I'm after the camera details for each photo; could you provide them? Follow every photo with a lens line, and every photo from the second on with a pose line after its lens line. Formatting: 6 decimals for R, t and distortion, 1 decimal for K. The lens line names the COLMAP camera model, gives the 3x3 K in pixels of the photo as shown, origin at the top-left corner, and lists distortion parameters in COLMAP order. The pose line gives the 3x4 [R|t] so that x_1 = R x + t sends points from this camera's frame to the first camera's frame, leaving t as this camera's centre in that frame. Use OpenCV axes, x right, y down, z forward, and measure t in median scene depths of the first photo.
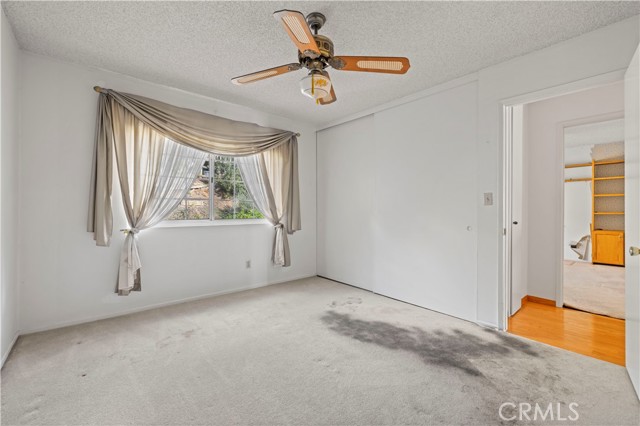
lens RADIAL K [[270.6, 0, 318.5], [0, 270.6, 212.0], [0, 0, 1]] dist [0.000472, -0.000323]
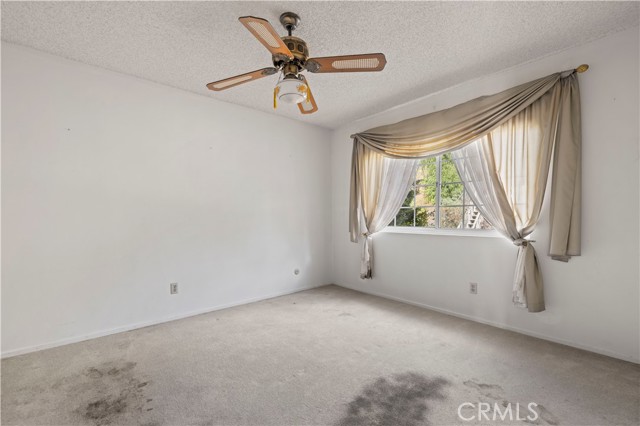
lens RADIAL K [[282.4, 0, 319.4], [0, 282.4, 239.6], [0, 0, 1]] dist [0.000449, 0.000003]
pose [[-0.006782, 0.077767, -0.996949, 0.681723], [-0.001107, 0.996970, 0.077776, -0.008359], [0.999976, 0.001631, -0.006675, 0.724893]]
